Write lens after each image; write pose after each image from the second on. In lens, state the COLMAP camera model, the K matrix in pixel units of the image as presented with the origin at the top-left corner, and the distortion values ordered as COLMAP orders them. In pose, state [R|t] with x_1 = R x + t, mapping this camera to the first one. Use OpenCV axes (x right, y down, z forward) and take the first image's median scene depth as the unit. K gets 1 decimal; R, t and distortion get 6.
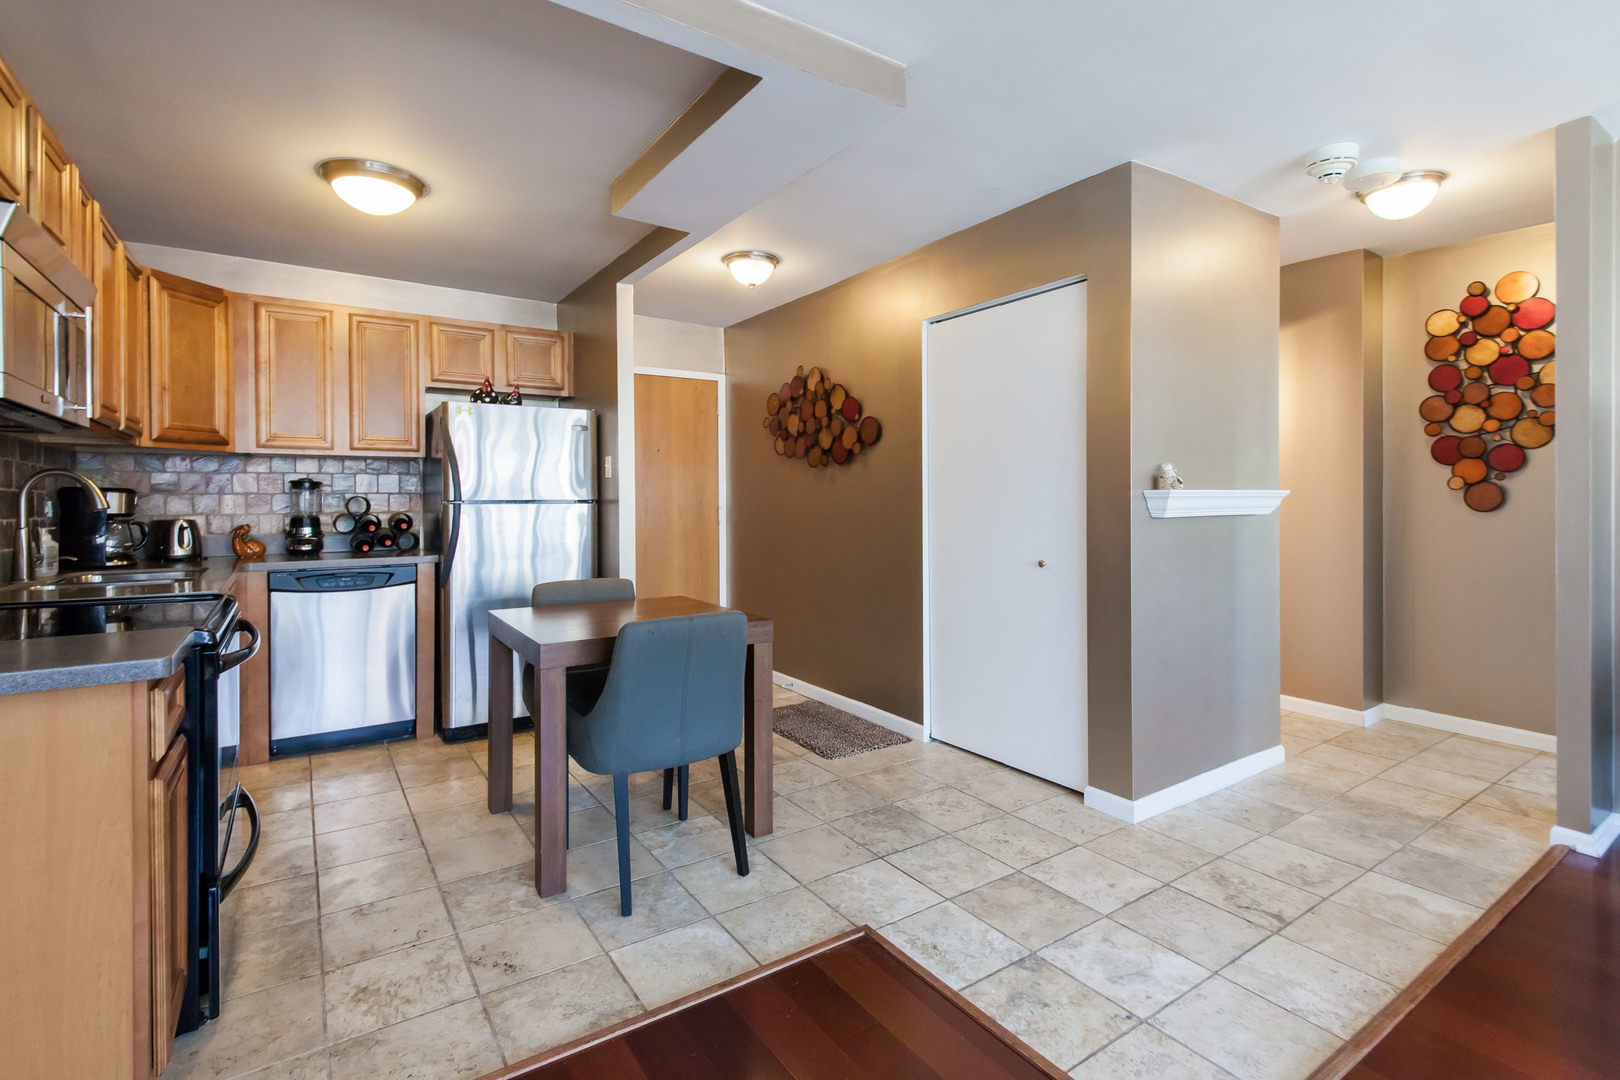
lens RADIAL K [[749.4, 0, 797.6], [0, 749.4, 502.8], [0, 0, 1]] dist [0.014511, -0.006160]
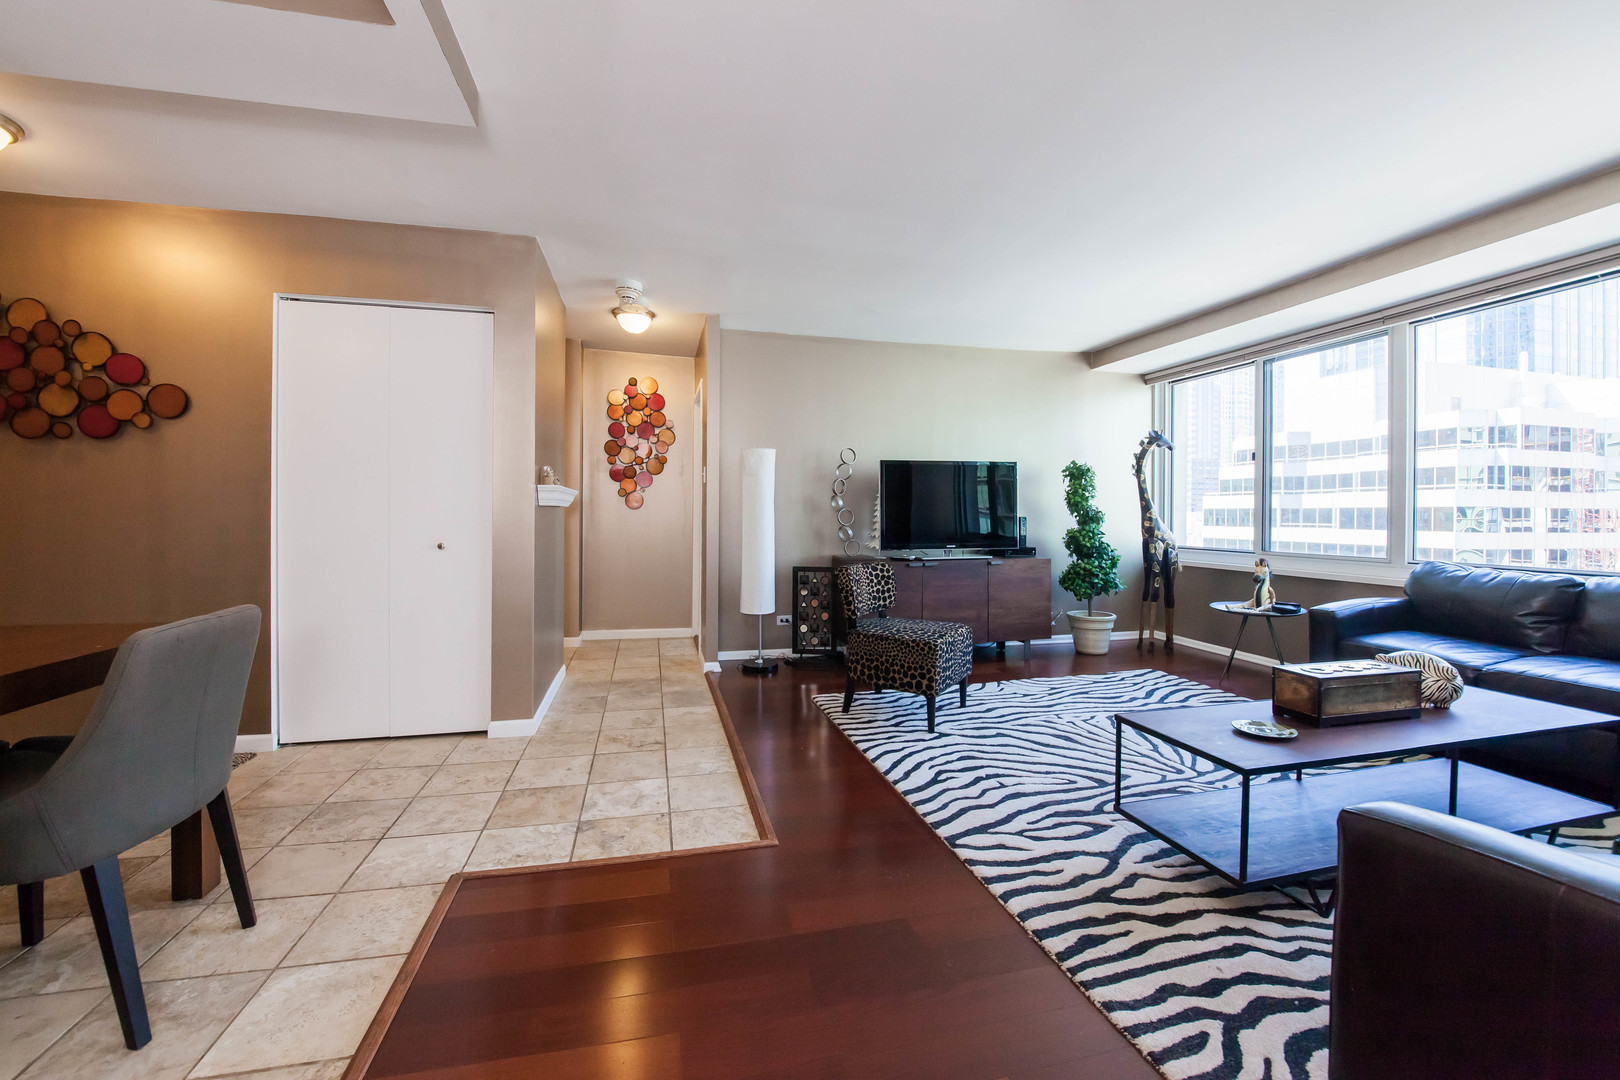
lens RADIAL K [[633.0, 0, 792.1], [0, 633.0, 516.1], [0, 0, 1]] dist [-0.011139, -0.000947]
pose [[0.355287, 0.004394, 0.934747, -0.365552], [-0.003333, 0.999989, -0.003434, 0.035559], [-0.934751, -0.001895, 0.355297, 0.152171]]
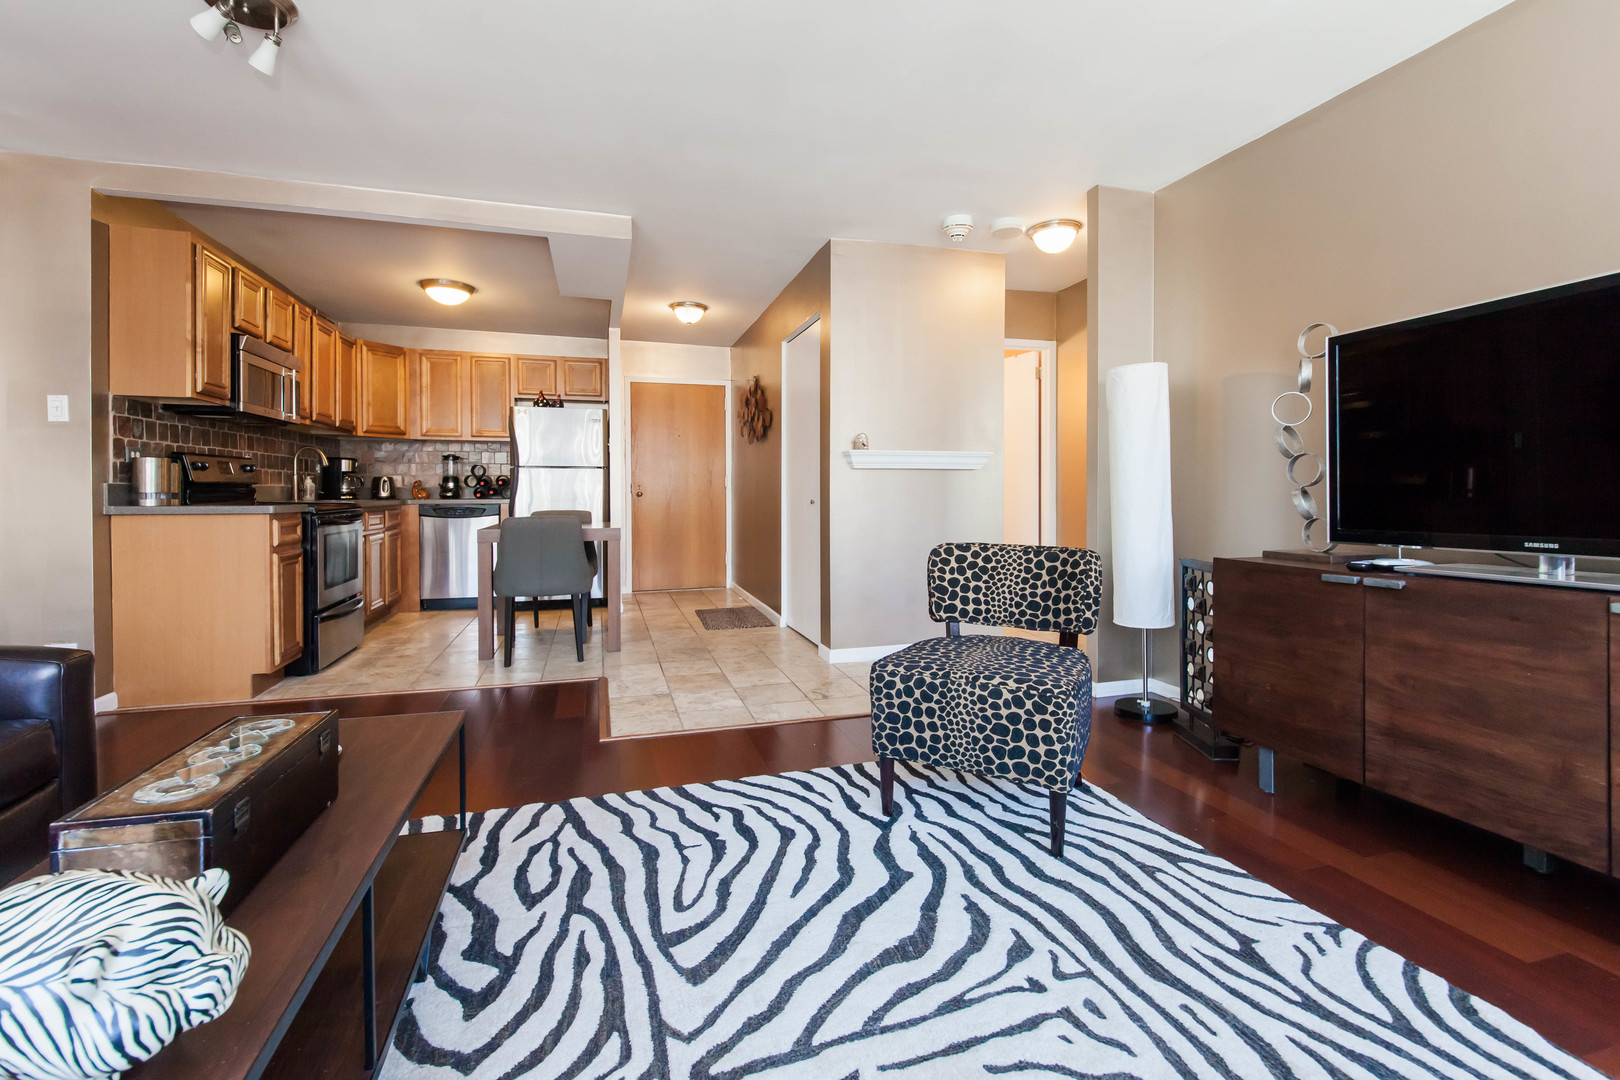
lens RADIAL K [[694.9, 0, 794.6], [0, 694.9, 495.3], [0, 0, 1]] dist [0.014541, -0.001164]
pose [[0.955415, 0.006824, -0.295189, 0.672535], [-0.005017, 0.999964, 0.006877, 0.055800], [0.295225, -0.005089, 0.955414, -0.335880]]
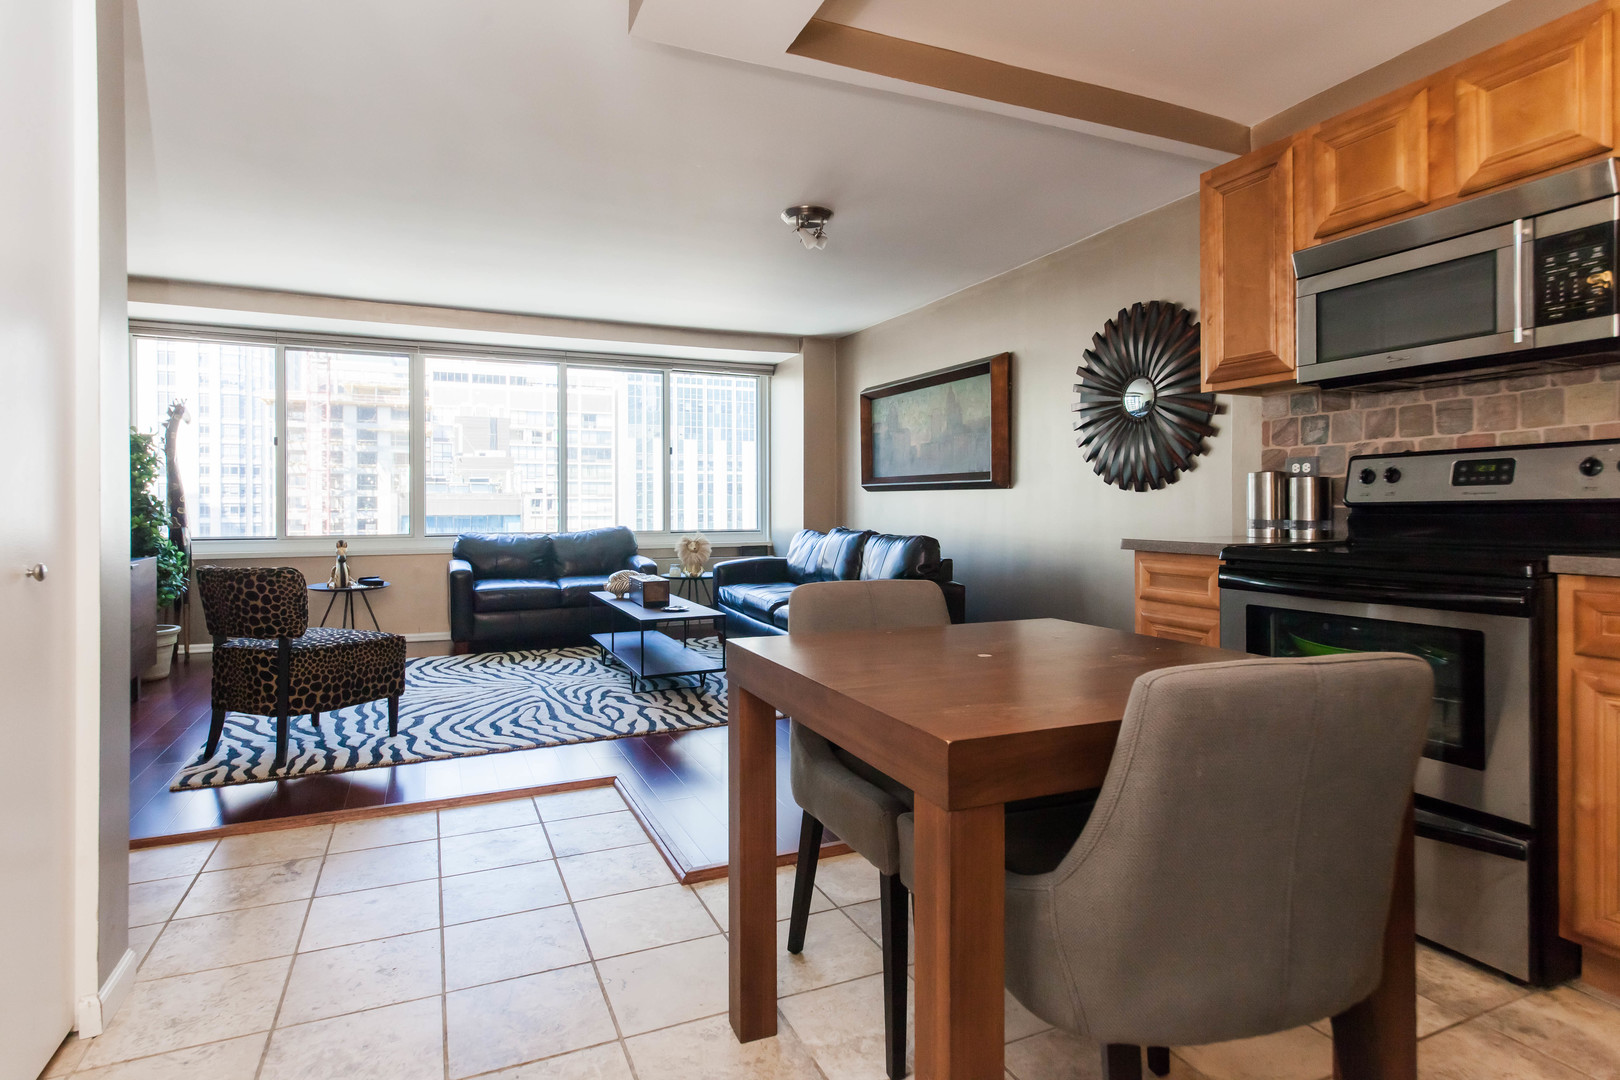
lens RADIAL K [[880.2, 0, 787.9], [0, 880.2, 512.7], [0, 0, 1]] dist [0.024245, -0.011909]
pose [[-0.983527, 0.006757, 0.180636, -0.163843], [0.008344, 0.999933, 0.008022, 0.045274], [-0.180569, 0.009397, -0.983517, 1.351228]]
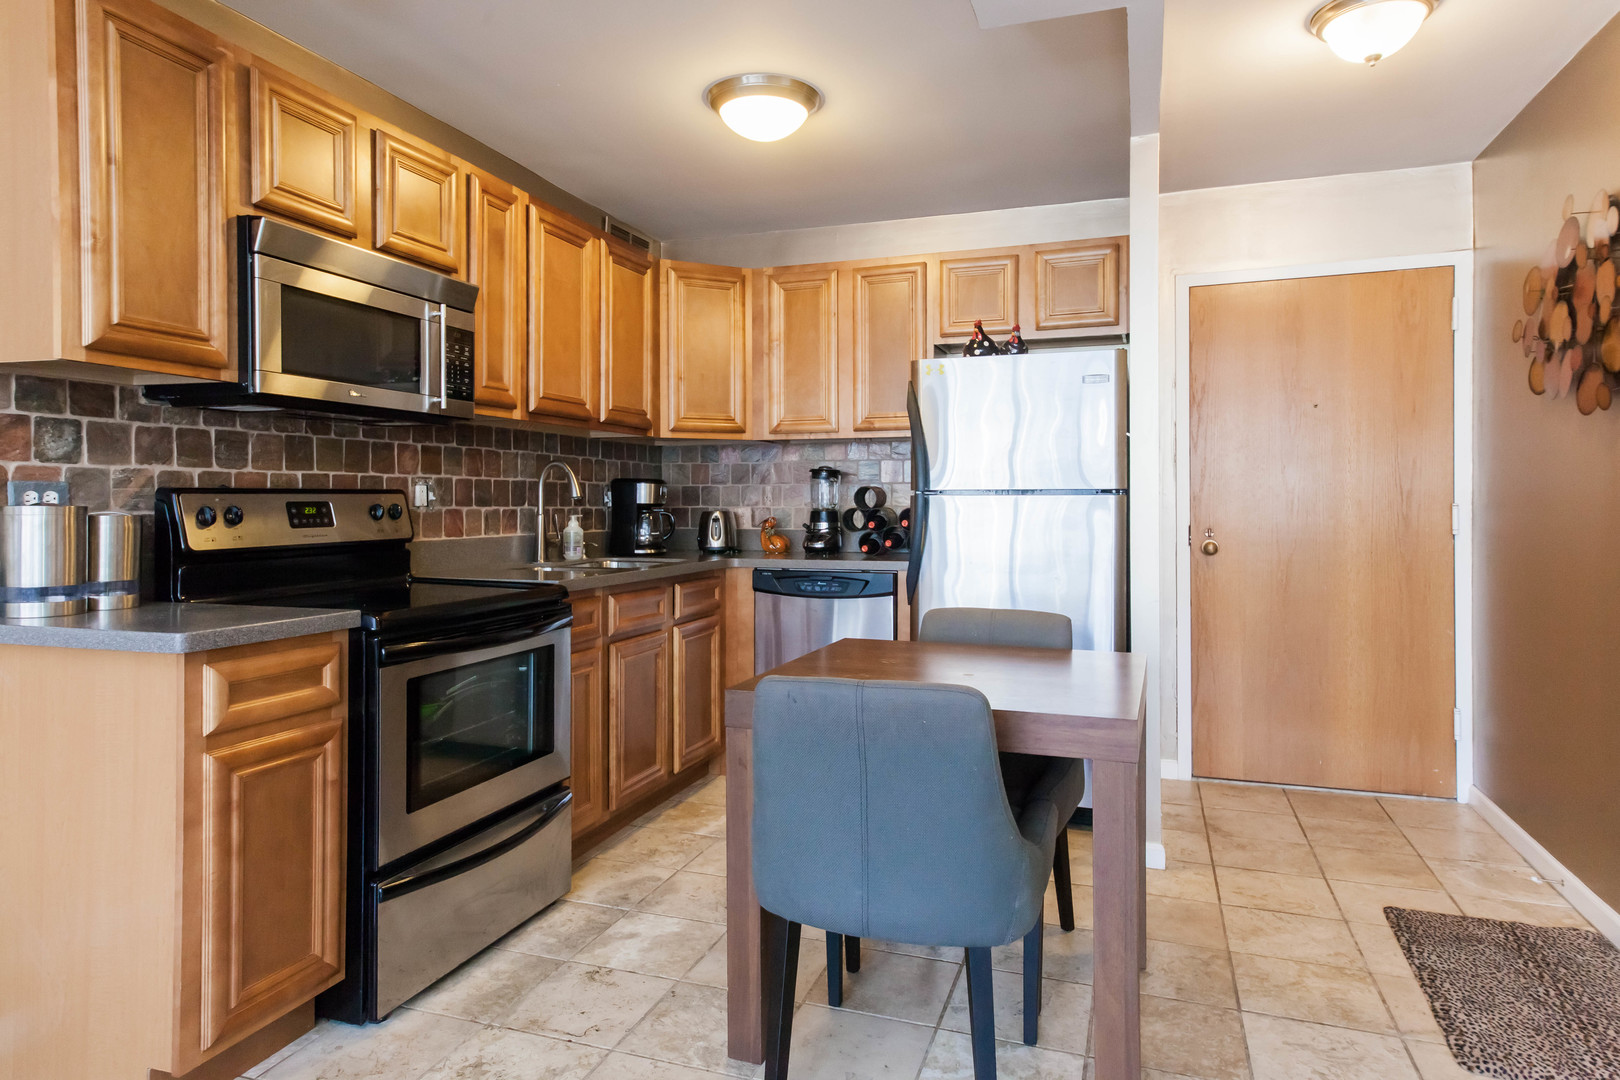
lens RADIAL K [[974.9, 0, 796.0], [0, 974.9, 506.5], [0, 0, 1]] dist [0.023951, 0.006001]
pose [[0.604356, 0.007557, -0.796678, 0.283465], [-0.004356, 0.999971, 0.006181, 0.008999], [0.796702, -0.000265, 0.604372, 0.346279]]
